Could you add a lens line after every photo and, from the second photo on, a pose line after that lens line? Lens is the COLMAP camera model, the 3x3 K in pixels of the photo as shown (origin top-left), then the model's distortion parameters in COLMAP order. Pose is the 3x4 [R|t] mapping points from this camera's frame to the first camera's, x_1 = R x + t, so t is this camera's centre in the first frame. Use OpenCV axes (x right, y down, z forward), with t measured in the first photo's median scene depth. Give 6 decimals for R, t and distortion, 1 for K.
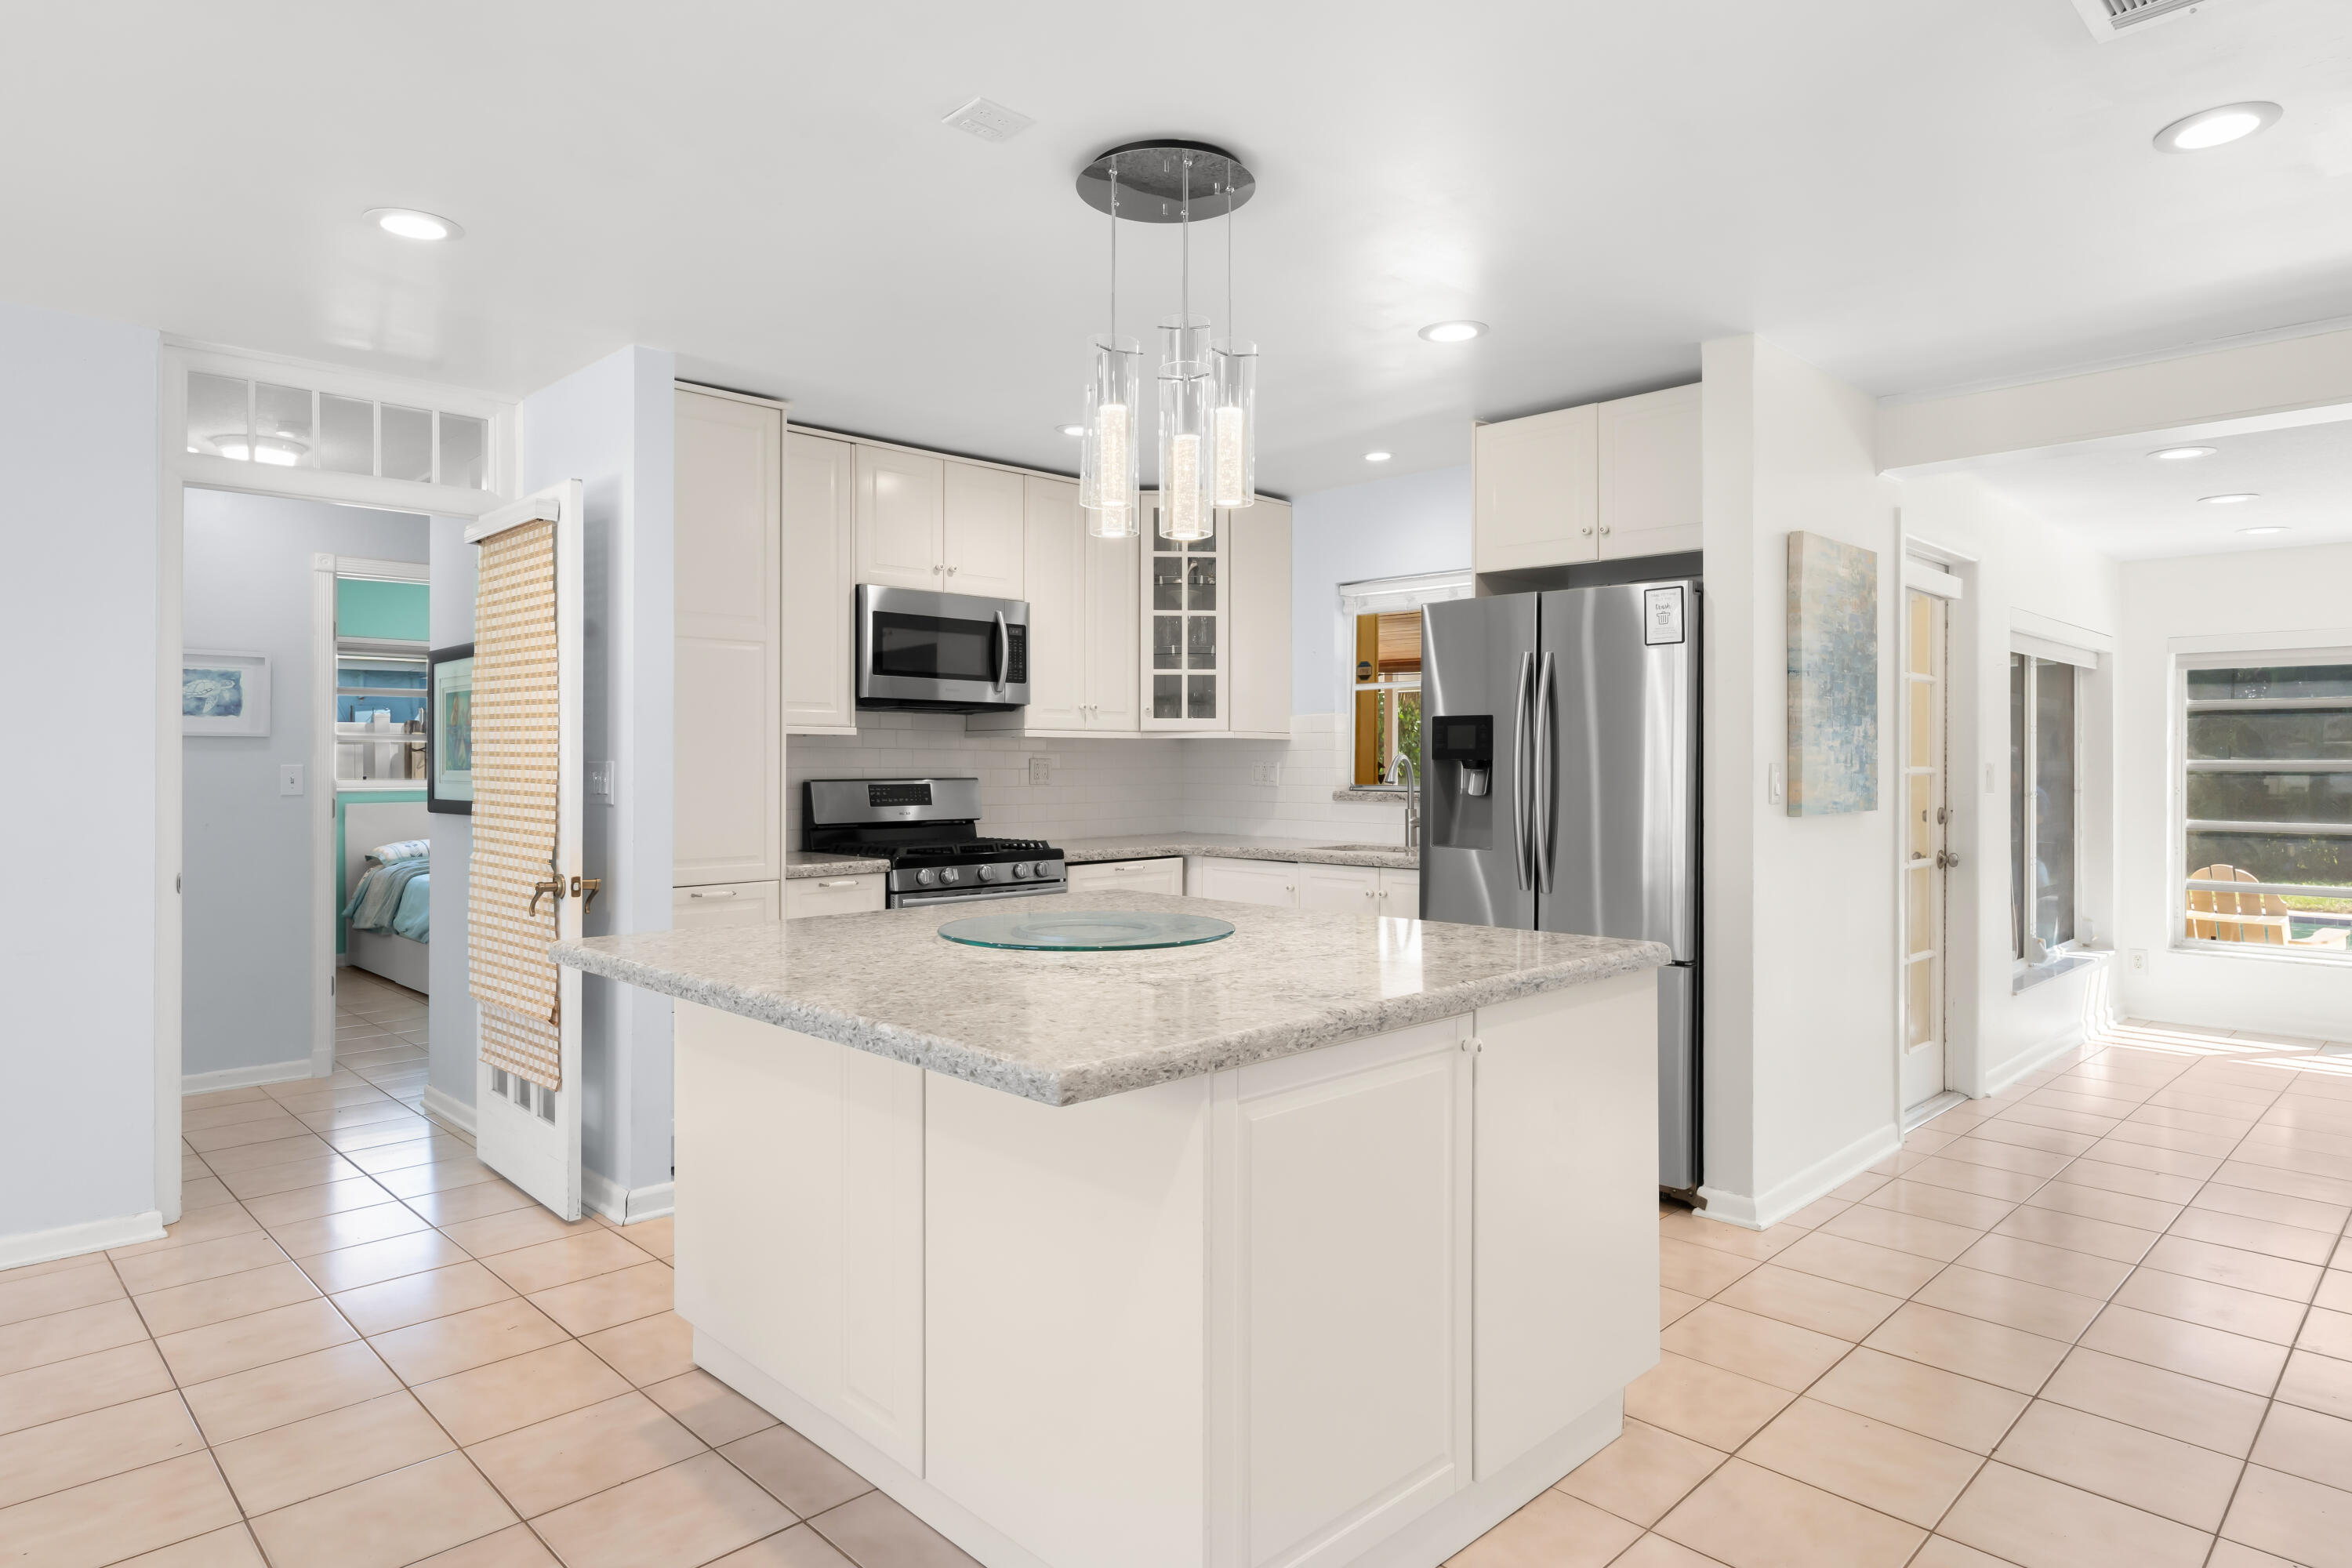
lens RADIAL K [[1334.7, 0, 1176.0], [0, 1334.7, 784.0], [0, 0, 1]] dist [-0.000155, -0.000044]
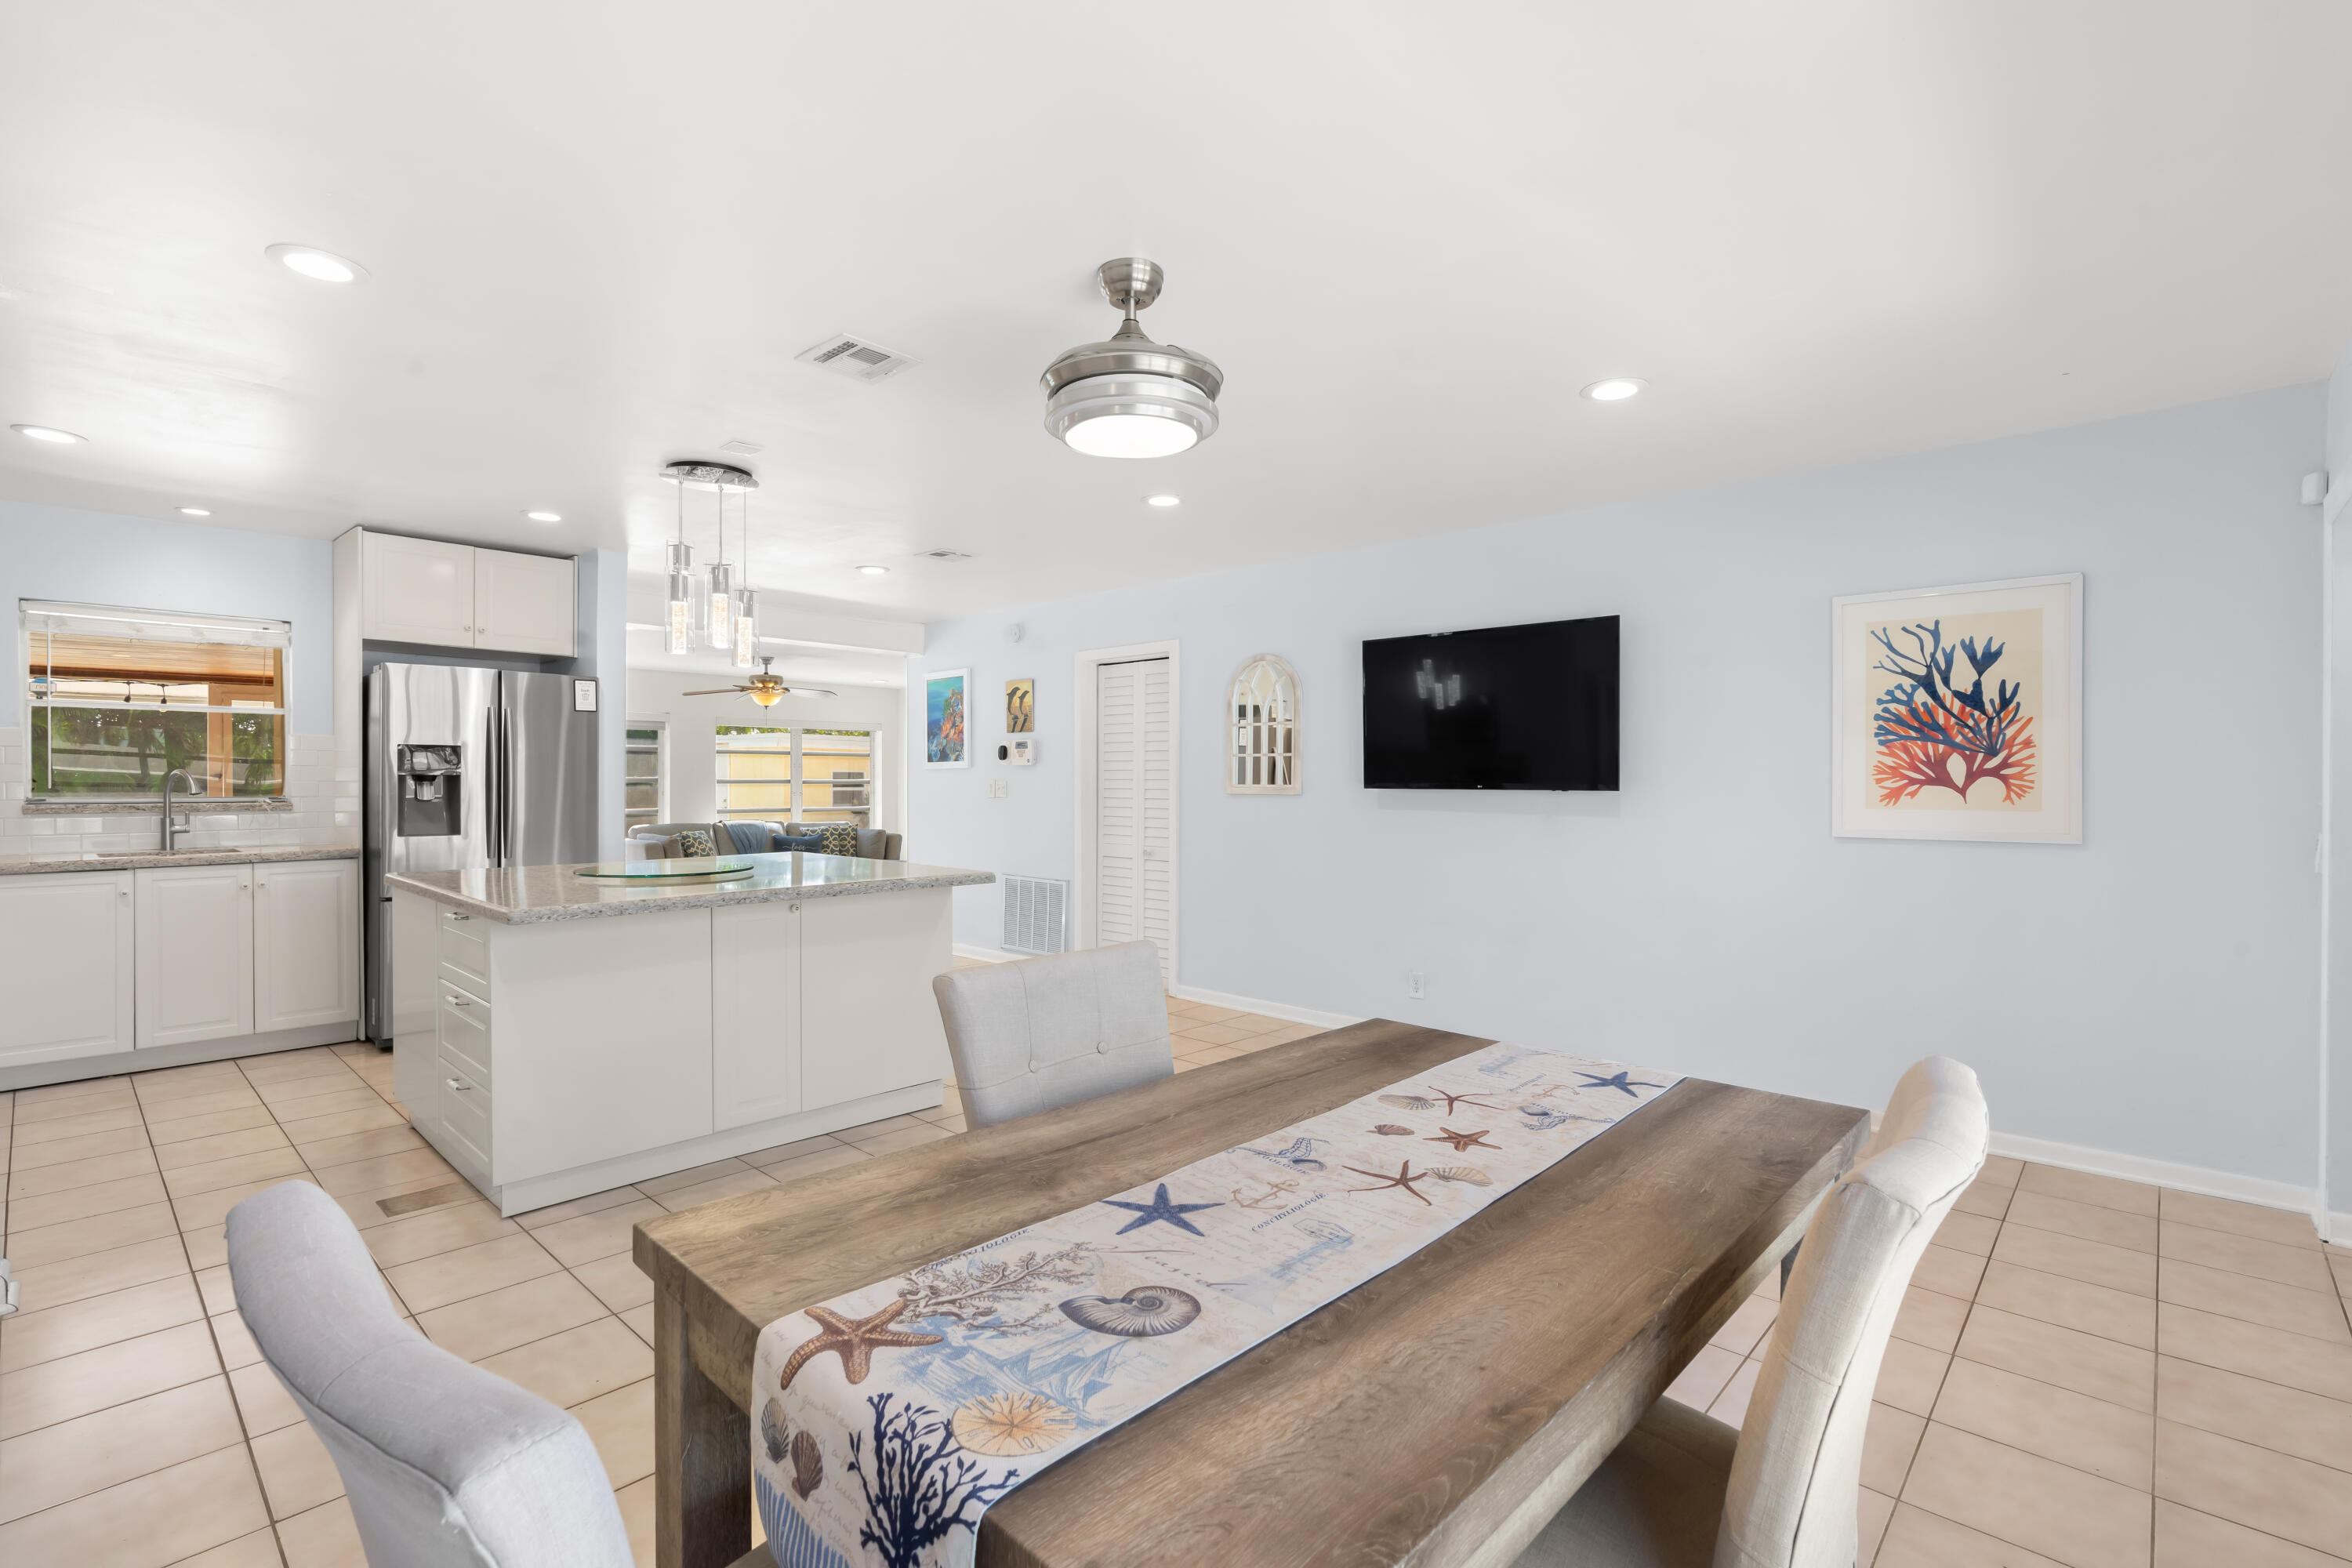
lens RADIAL K [[1066.8, 0, 1176.0], [0, 1066.8, 784.0], [0, 0, 1]] dist [0.000180, 0.000018]
pose [[-0.036286, -0.001379, 0.999340, -1.251662], [0.013082, 0.999913, 0.001855, -0.000787], [-0.999256, 0.013141, -0.036265, 0.295902]]
